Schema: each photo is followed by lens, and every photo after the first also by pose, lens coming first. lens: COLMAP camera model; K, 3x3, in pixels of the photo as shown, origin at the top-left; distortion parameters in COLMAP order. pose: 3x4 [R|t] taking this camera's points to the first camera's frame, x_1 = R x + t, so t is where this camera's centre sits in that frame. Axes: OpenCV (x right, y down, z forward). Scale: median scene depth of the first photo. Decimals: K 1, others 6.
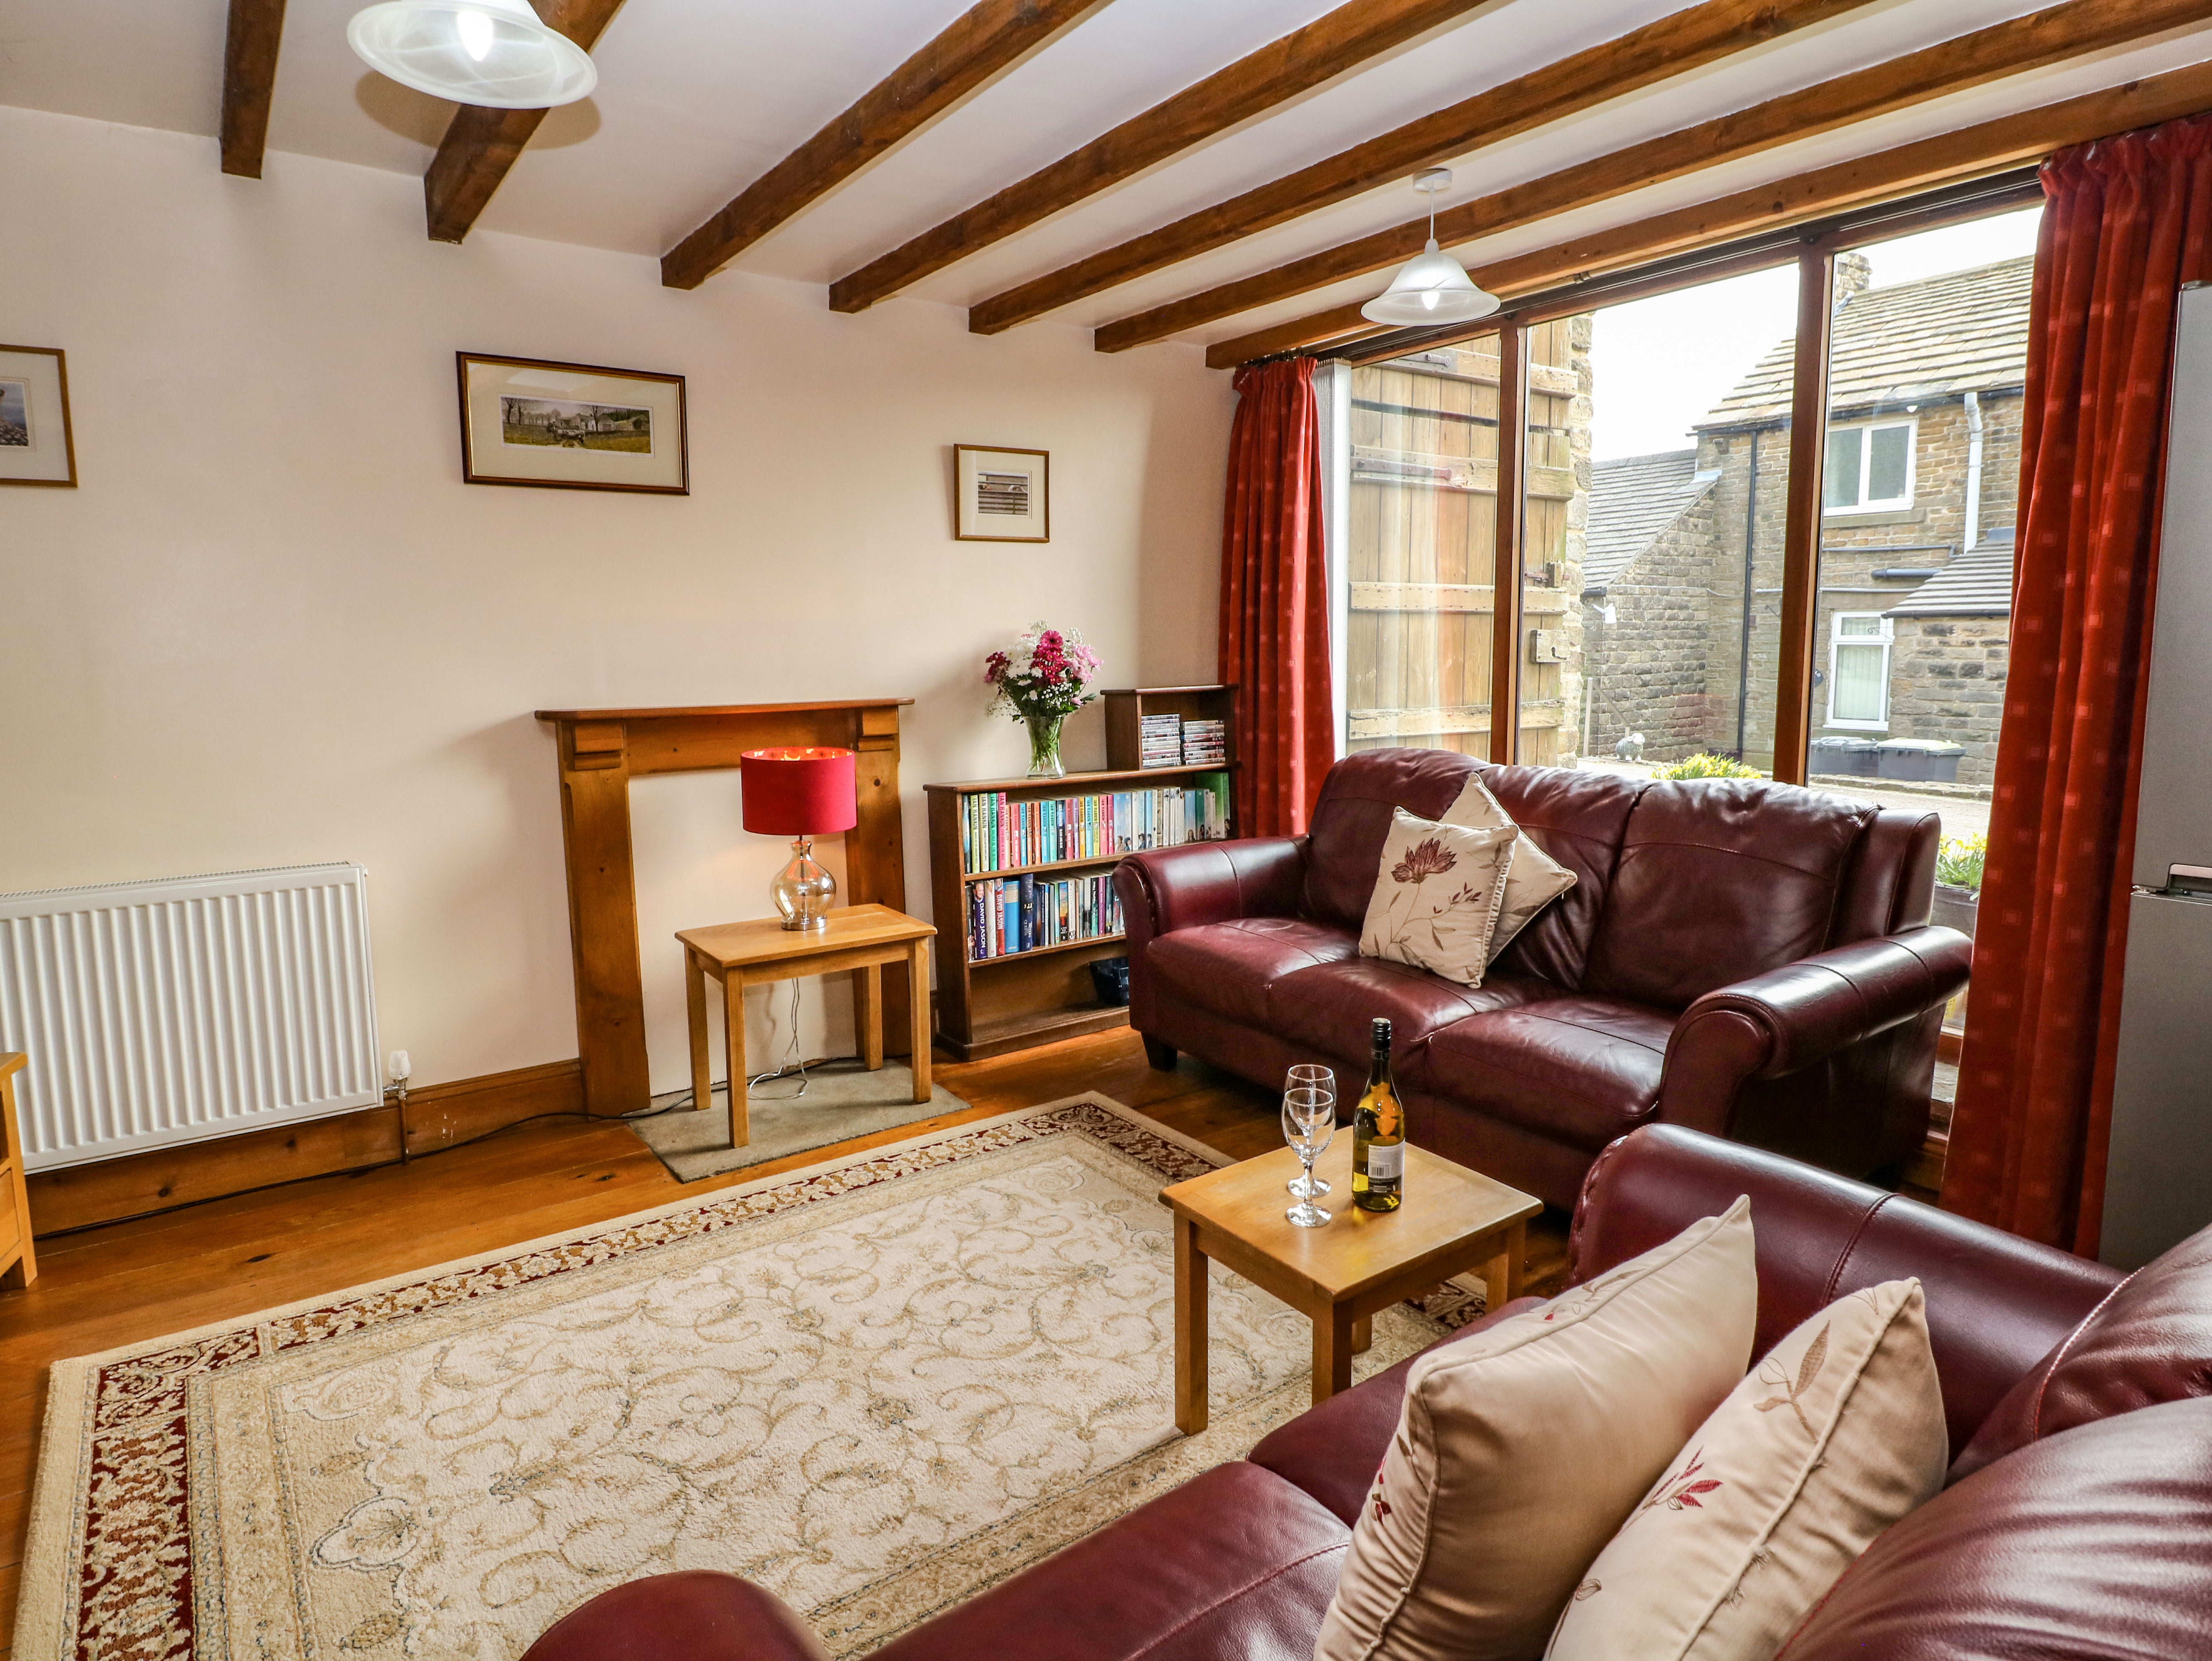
lens RADIAL K [[1254.5, 0, 1106.8], [0, 1254.5, 776.0], [0, 0, 1]] dist [0.001948, -0.012699]
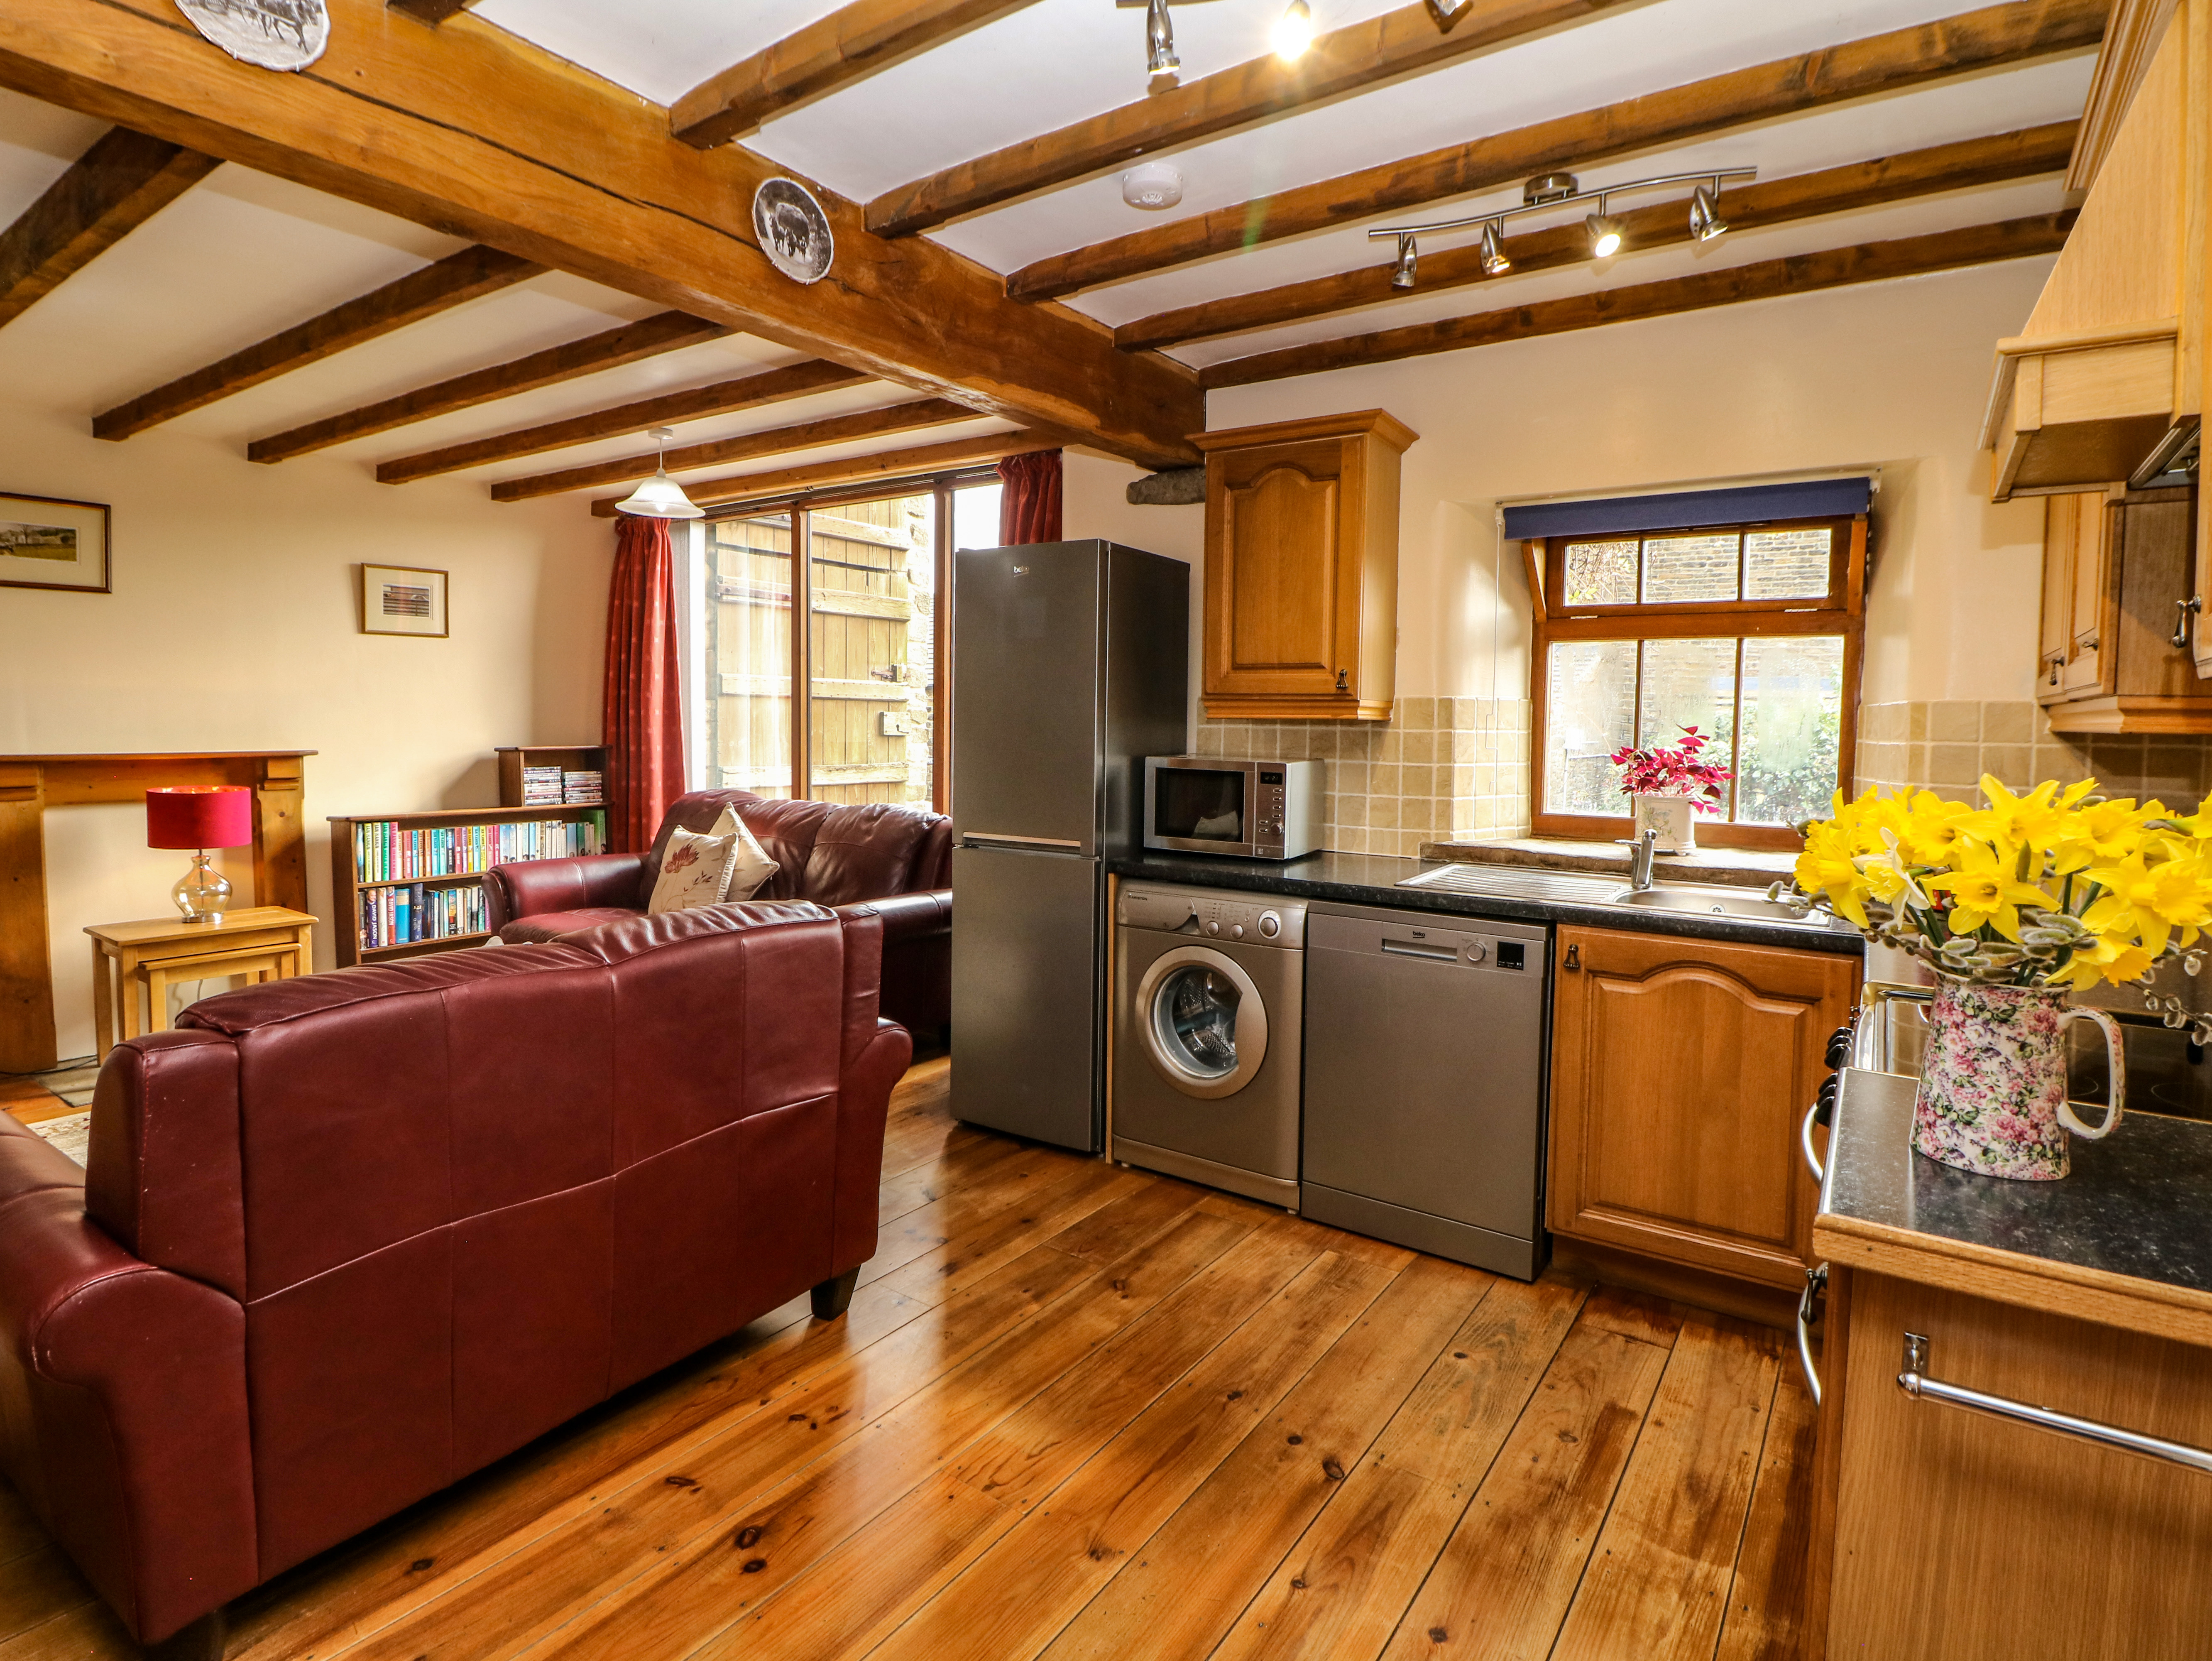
lens RADIAL K [[1135.3, 0, 1116.1], [0, 1135.3, 768.4], [0, 0, 1]] dist [0.000784, -0.017217]
pose [[0.943072, 0.006466, 0.332525, 0.238405], [0.015770, 0.997817, -0.064128, 0.045462], [-0.332214, 0.065721, 0.940912, -0.393072]]
